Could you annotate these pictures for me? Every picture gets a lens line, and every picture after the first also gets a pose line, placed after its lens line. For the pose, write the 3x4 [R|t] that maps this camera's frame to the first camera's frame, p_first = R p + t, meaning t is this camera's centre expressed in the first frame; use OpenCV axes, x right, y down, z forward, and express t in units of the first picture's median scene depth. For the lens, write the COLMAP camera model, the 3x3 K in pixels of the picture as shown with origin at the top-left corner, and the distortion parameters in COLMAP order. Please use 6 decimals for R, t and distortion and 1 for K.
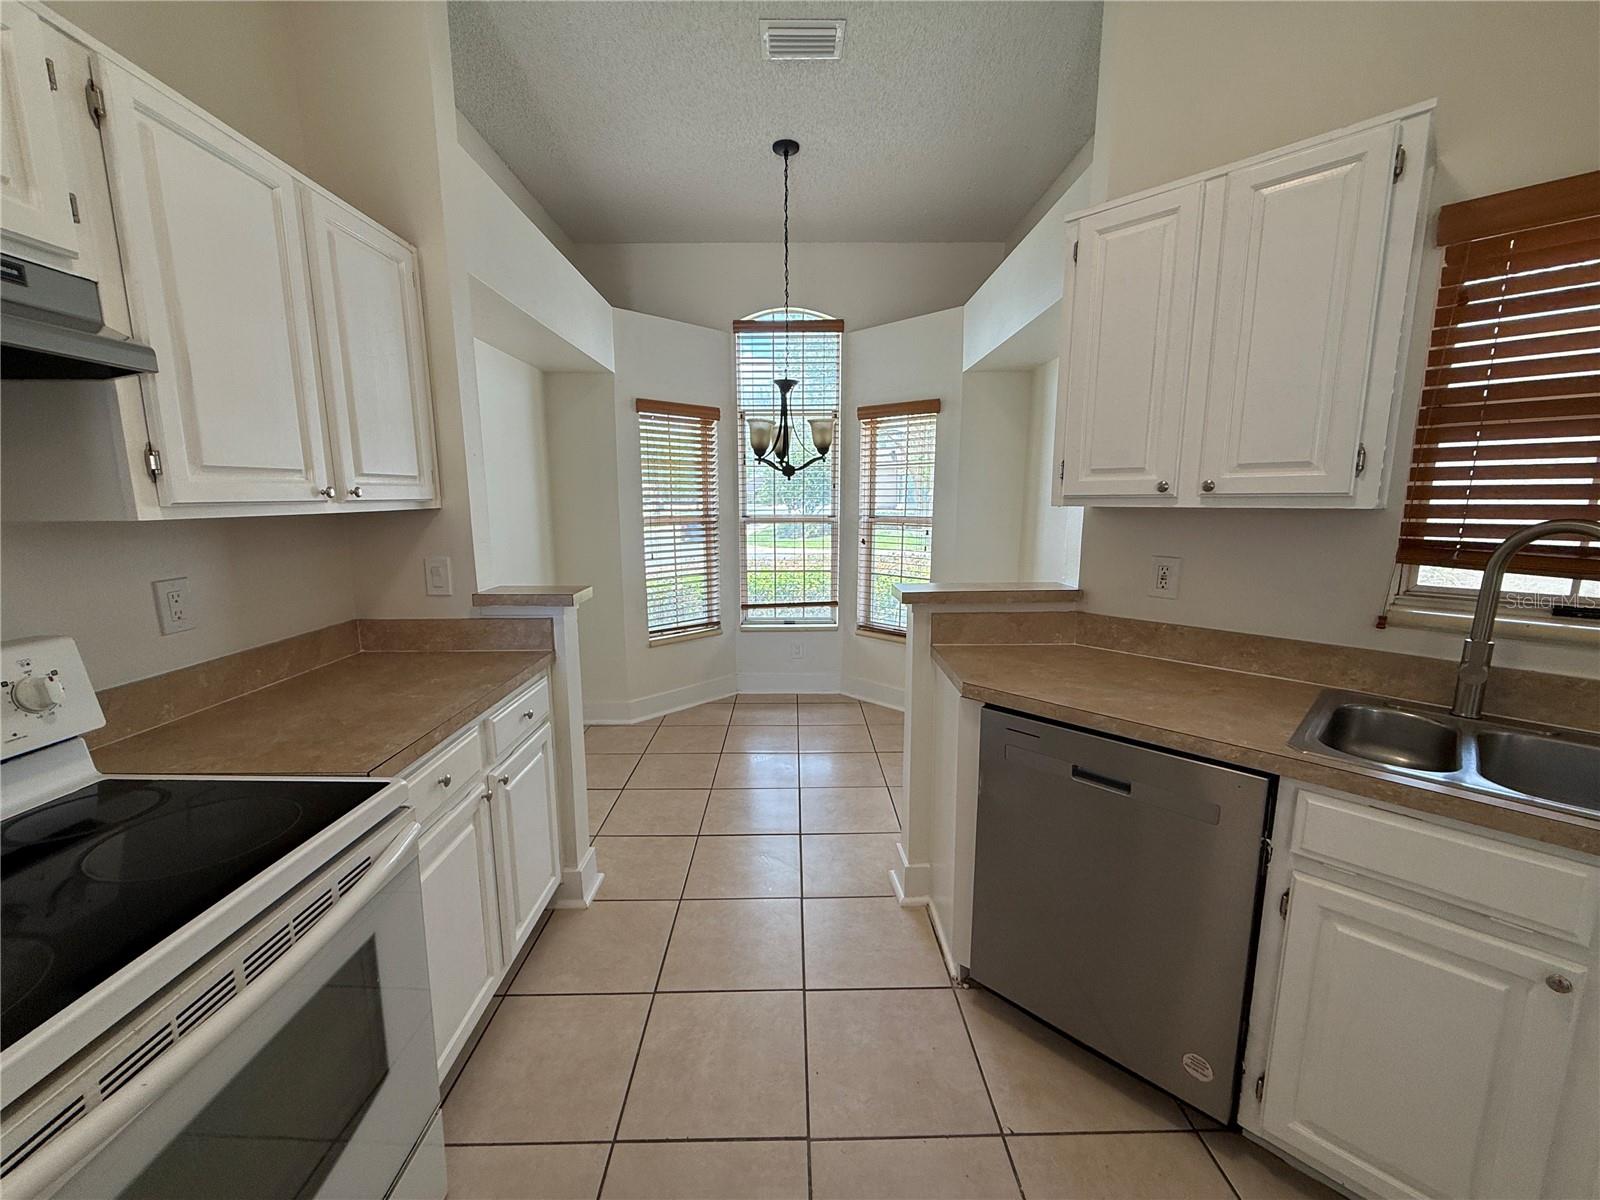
lens RADIAL K [[631.9, 0, 790.1], [0, 631.9, 598.0], [0, 0, 1]] dist [-0.000893, 0.000718]
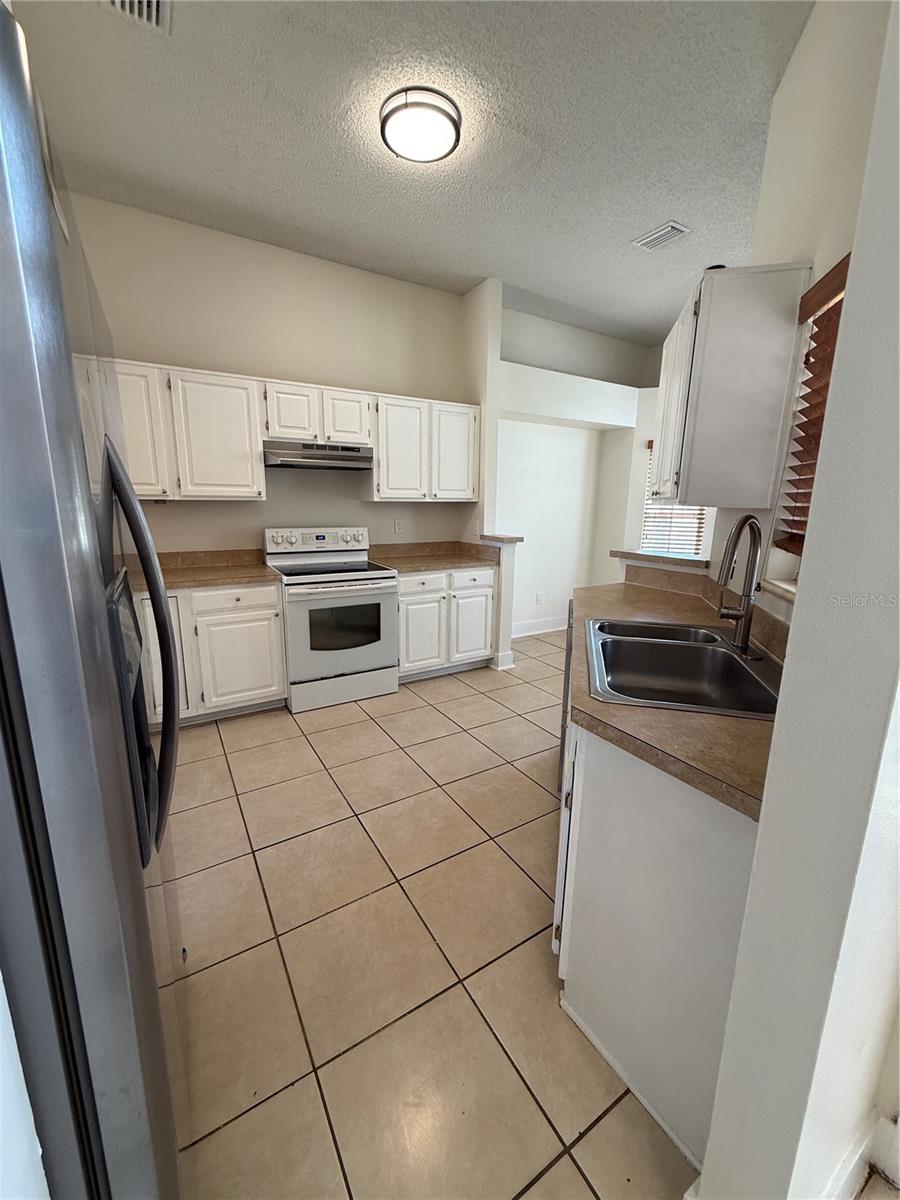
lens RADIAL K [[474.0, 0, 443.4], [0, 474.0, 599.1], [0, 0, 1]] dist [-0.000893, 0.000718]
pose [[0.520051, 0.189931, -0.832751, 1.678148], [-0.148604, 0.980213, 0.130761, 0.033293], [0.841109, 0.055748, 0.537985, -0.256486]]
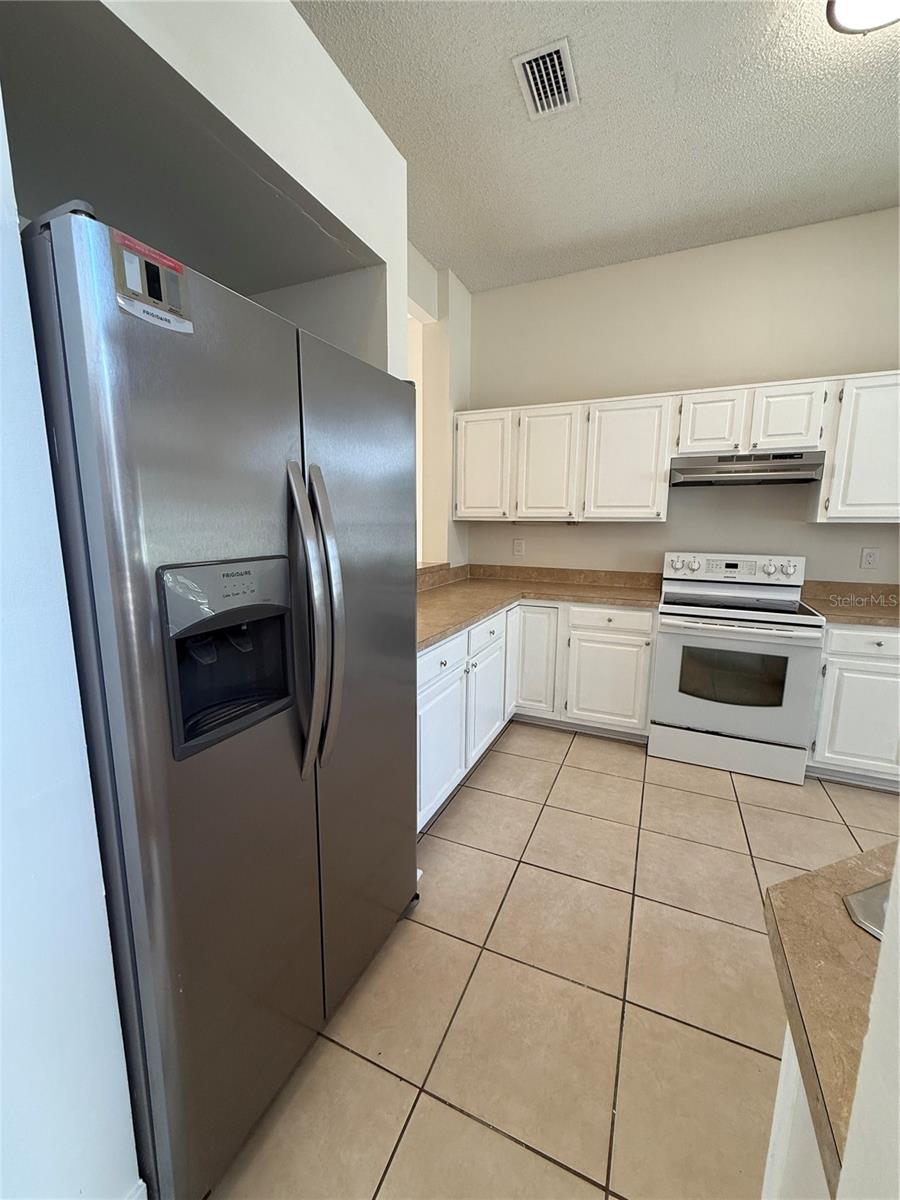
lens RADIAL K [[474.0, 0, 447.9], [0, 474.0, 599.2], [0, 0, 1]] dist [-0.000893, 0.000718]
pose [[-0.402925, 0.154652, -0.902072, 1.608889], [-0.145547, 0.962250, 0.229980, -0.021518], [0.903586, 0.223959, -0.365206, 0.217958]]
